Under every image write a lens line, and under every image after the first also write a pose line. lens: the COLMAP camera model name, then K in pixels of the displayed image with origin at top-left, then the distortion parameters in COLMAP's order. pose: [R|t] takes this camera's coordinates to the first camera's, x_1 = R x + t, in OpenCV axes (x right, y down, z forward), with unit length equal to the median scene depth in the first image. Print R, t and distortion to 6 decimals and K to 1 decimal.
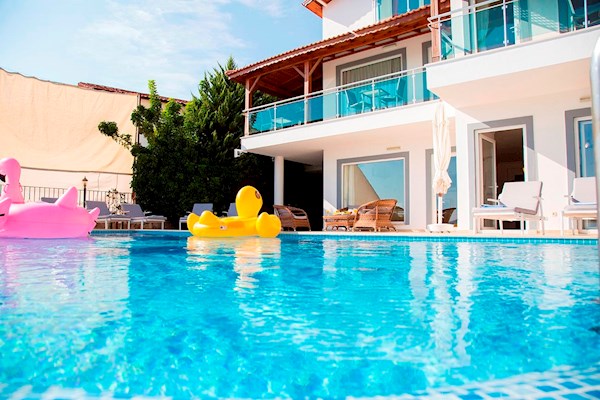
lens RADIAL K [[419.2, 0, 300.0], [0, 419.2, 200.0], [0, 0, 1]] dist [-0.042363, 0.002489]
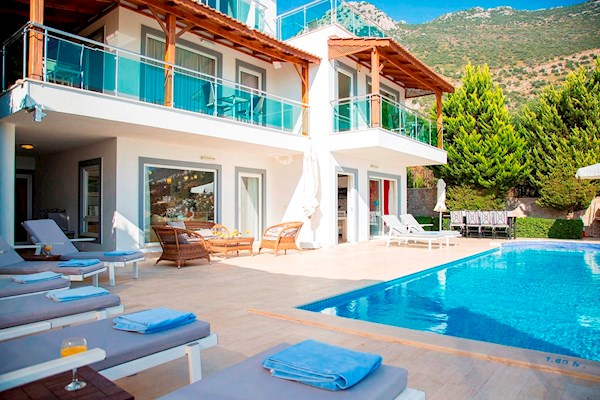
lens RADIAL K [[419.2, 0, 300.0], [0, 419.2, 200.0], [0, 0, 1]] dist [-0.042363, 0.002489]
pose [[0.013783, 0.018664, 0.999731, -0.784699], [-0.064009, 0.997792, -0.017746, -0.034083], [-0.997854, -0.063747, 0.014948, 0.903303]]
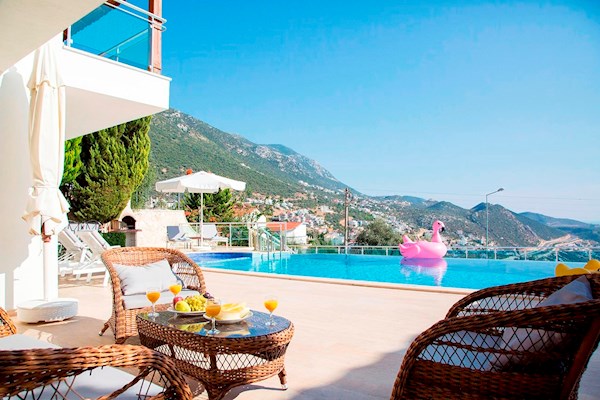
lens RADIAL K [[419.2, 0, 300.0], [0, 419.2, 200.0], [0, 0, 1]] dist [-0.042363, 0.002489]
pose [[-0.999967, 0.001738, 0.007995, 0.036571], [0.000777, 0.992938, -0.118628, 0.000804], [-0.008145, -0.118618, -0.992907, 1.299288]]
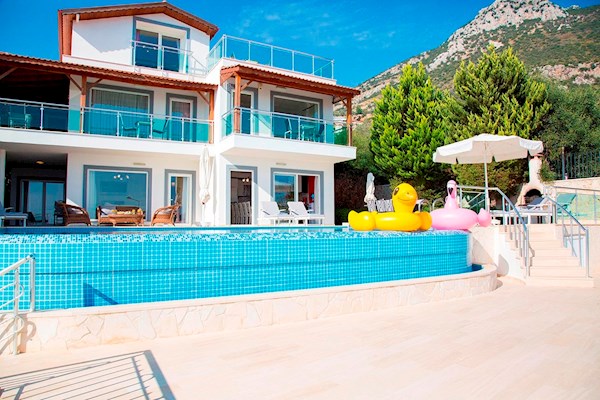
lens RADIAL K [[419.2, 0, 300.0], [0, 419.2, 200.0], [0, 0, 1]] dist [-0.042363, 0.002489]
pose [[0.389175, 0.047553, 0.919936, -0.907503], [-0.053790, 0.998136, -0.028840, 0.000977], [-0.919592, -0.038259, 0.391007, 0.015604]]
